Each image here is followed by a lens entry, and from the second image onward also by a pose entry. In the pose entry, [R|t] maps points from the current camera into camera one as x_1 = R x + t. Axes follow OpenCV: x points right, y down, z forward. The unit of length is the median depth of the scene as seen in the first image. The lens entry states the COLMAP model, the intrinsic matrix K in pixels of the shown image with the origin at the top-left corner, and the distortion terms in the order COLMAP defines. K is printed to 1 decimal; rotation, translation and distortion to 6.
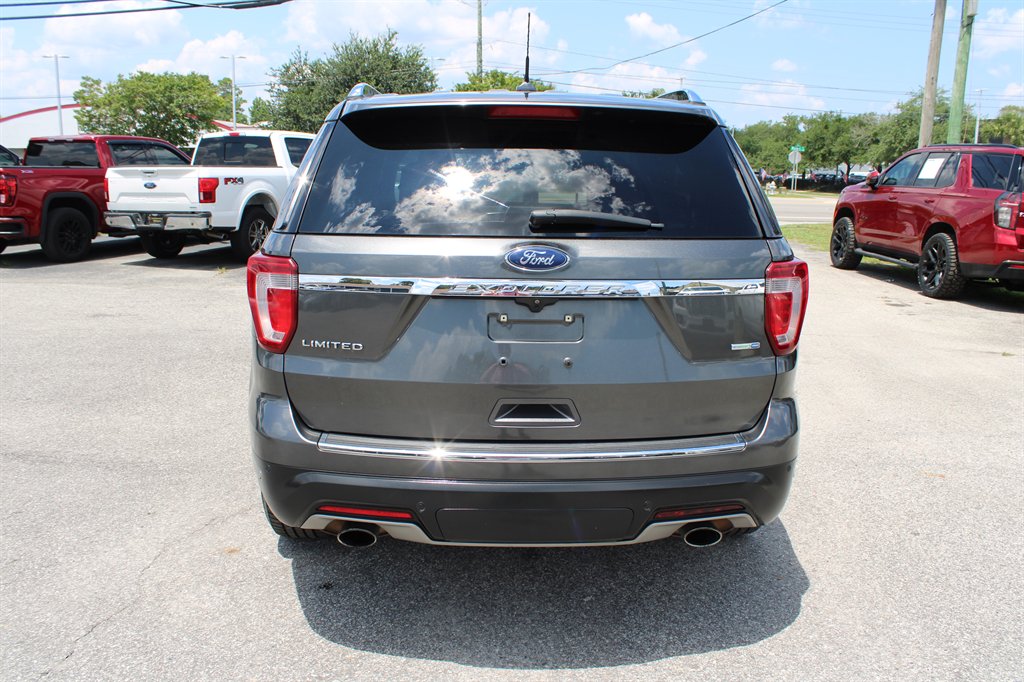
lens RADIAL K [[852.0, 0, 502.8], [0, 852.0, 339.1], [0, 0, 1]] dist [-0.153434, 0.134438]
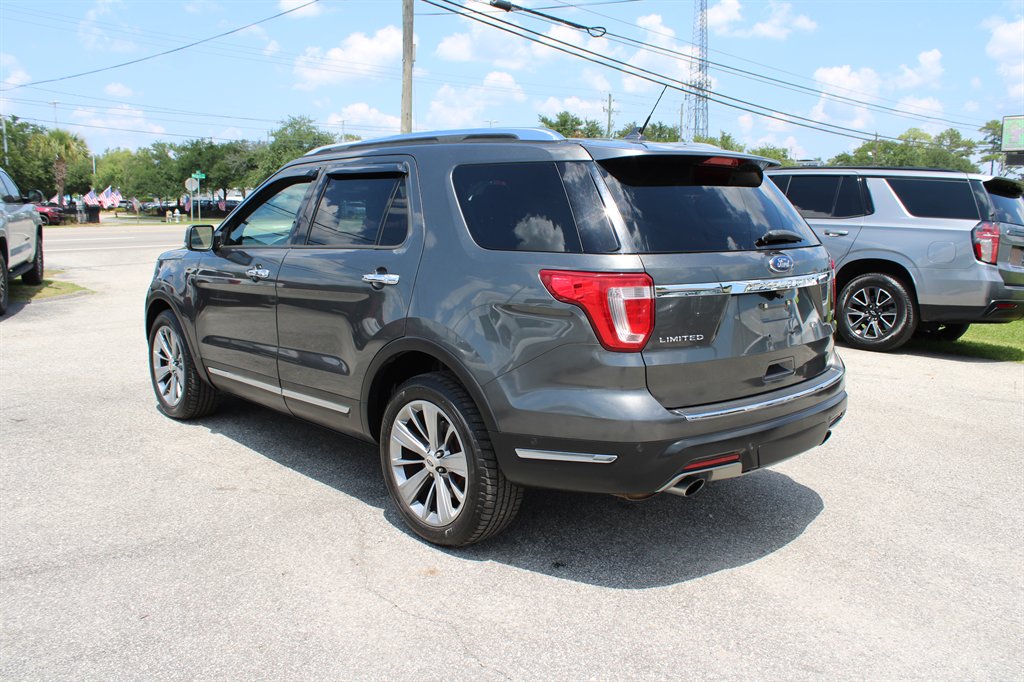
lens RADIAL K [[852.0, 0, 502.8], [0, 852.0, 339.1], [0, 0, 1]] dist [-0.153434, 0.134438]
pose [[0.769507, -0.108422, 0.629368, -1.071467], [0.127846, 0.991688, 0.014527, -0.040333], [-0.625712, 0.069284, 0.776972, 0.149470]]
